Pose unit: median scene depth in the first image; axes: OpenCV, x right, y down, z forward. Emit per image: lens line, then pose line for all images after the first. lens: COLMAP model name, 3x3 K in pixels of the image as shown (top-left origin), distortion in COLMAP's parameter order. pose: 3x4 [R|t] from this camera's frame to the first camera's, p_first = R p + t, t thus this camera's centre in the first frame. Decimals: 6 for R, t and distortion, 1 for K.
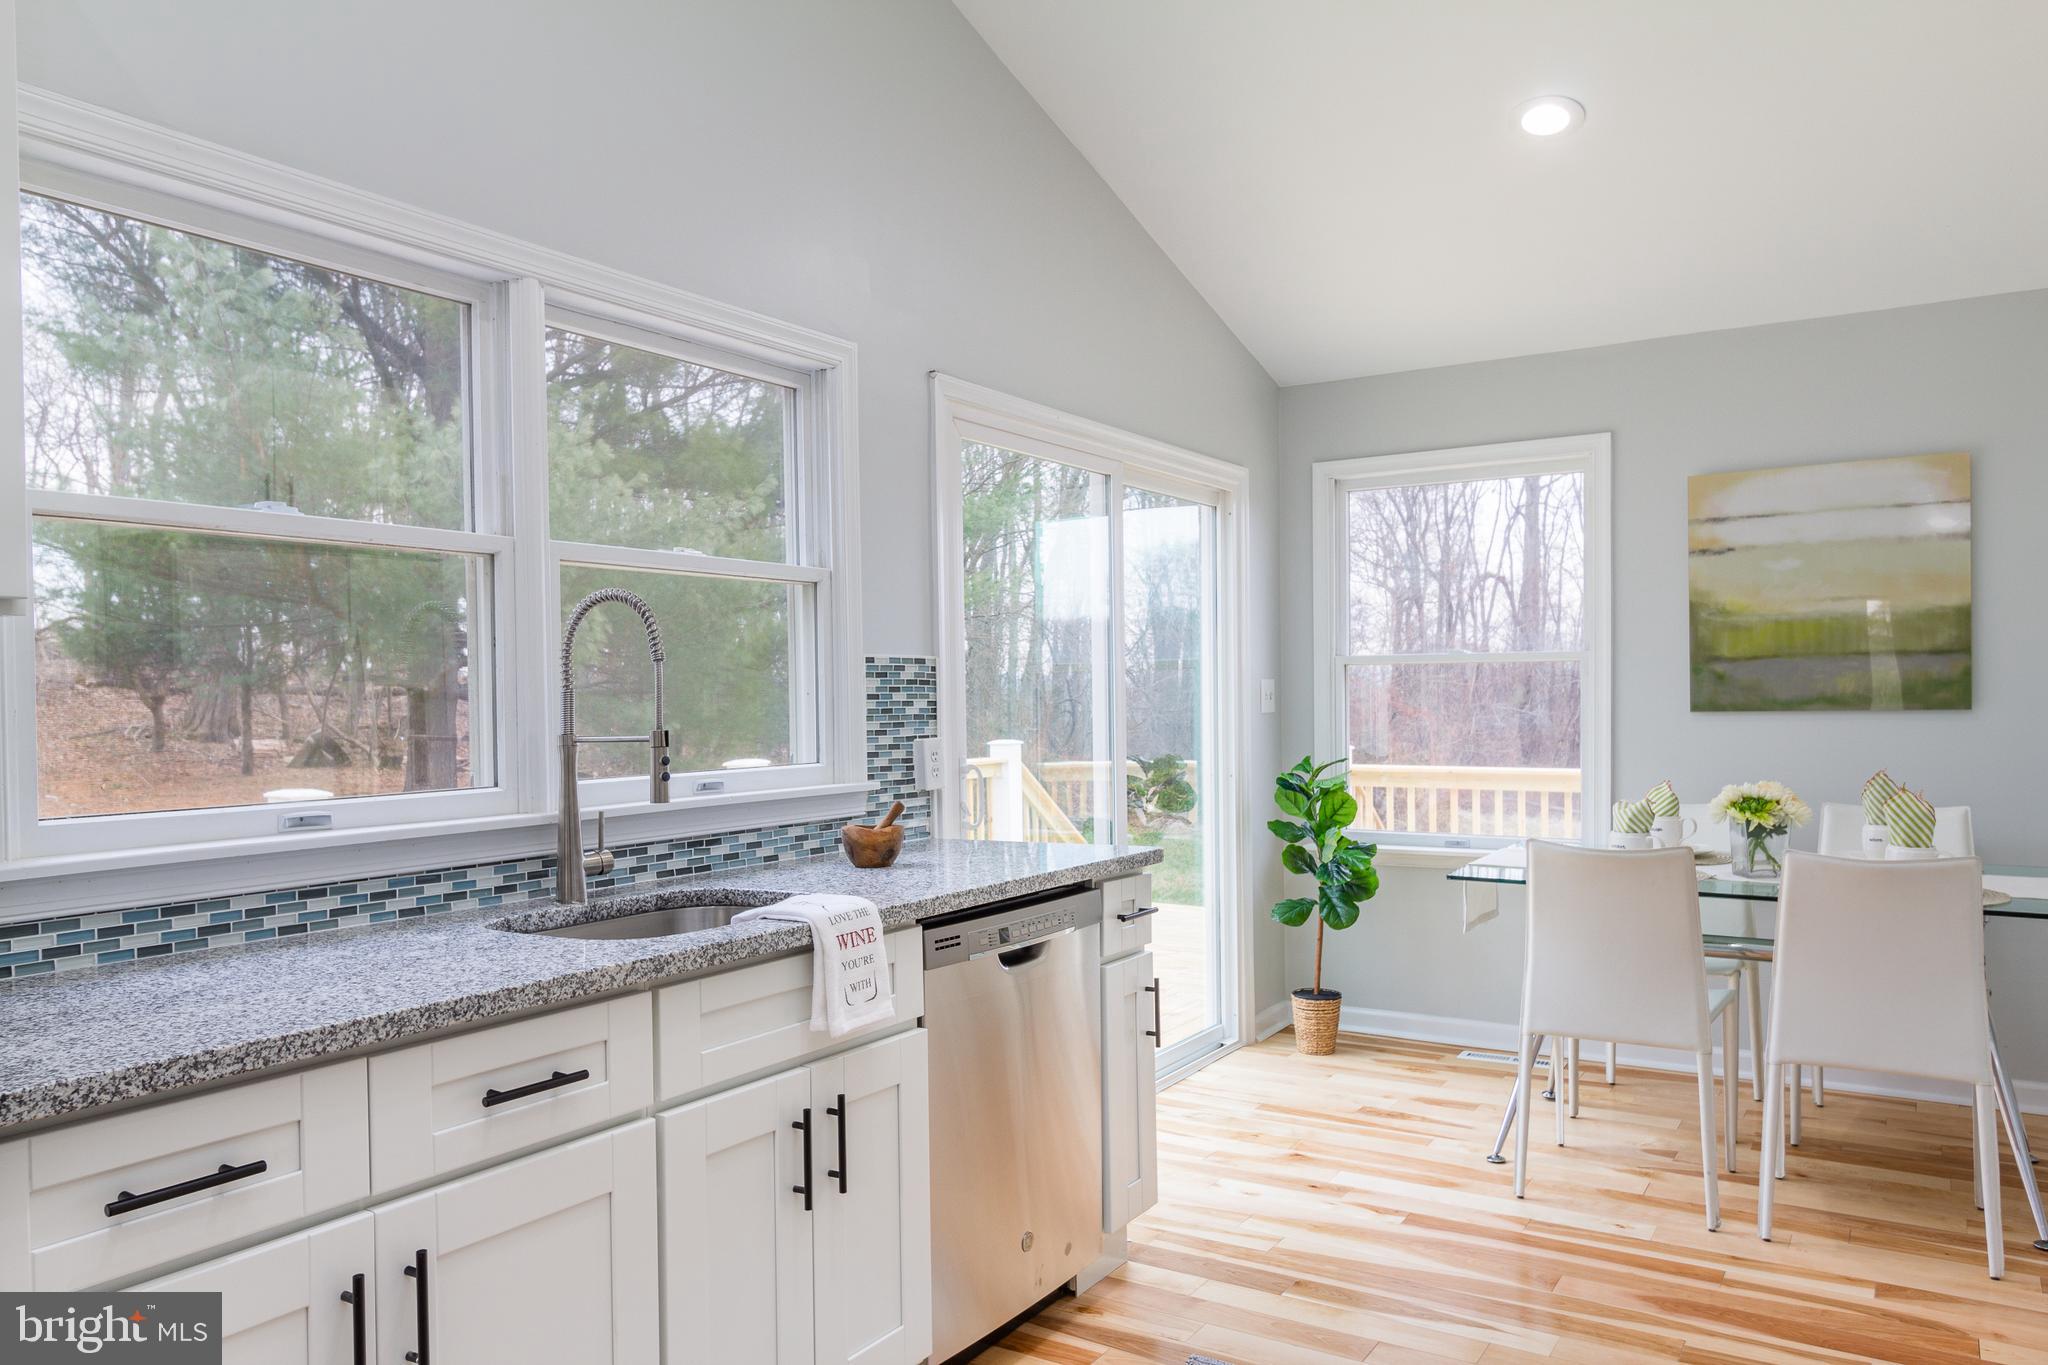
lens RADIAL K [[1450.1, 0, 1017.8], [0, 1450.1, 710.8], [0, 0, 1]] dist [0.000621, 0.004188]
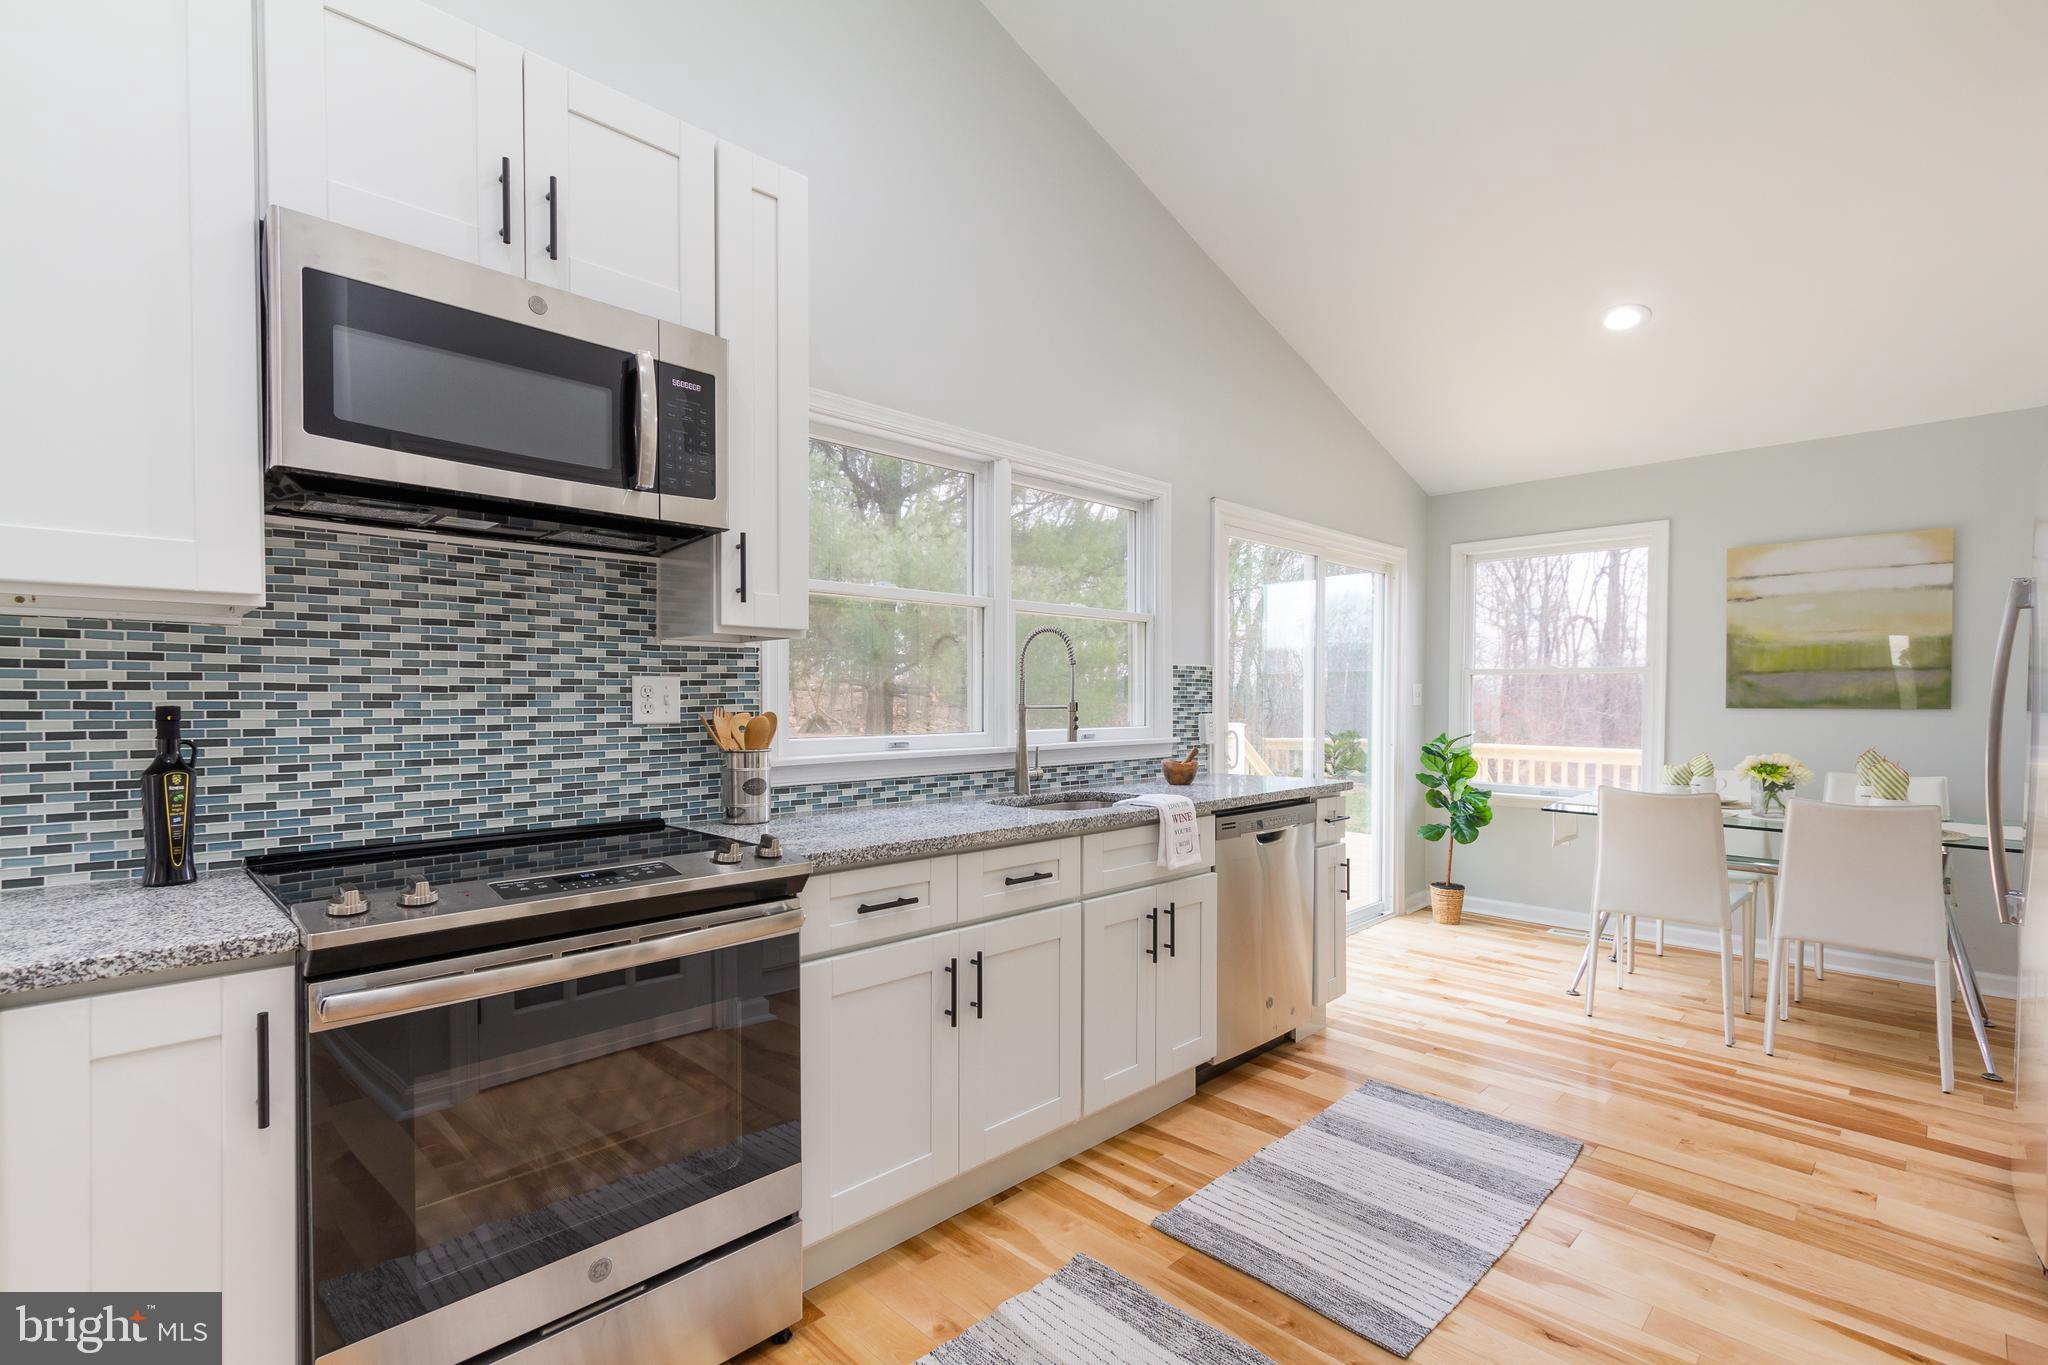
lens RADIAL K [[933.5, 0, 1017.4], [0, 933.5, 710.9], [0, 0, 1]] dist [0.005726, -0.000241]
pose [[0.974641, 0.017597, -0.223083, -0.035039], [-0.016518, 0.999841, 0.006701, 0.012213], [0.223166, -0.002847, 0.974776, -0.121289]]
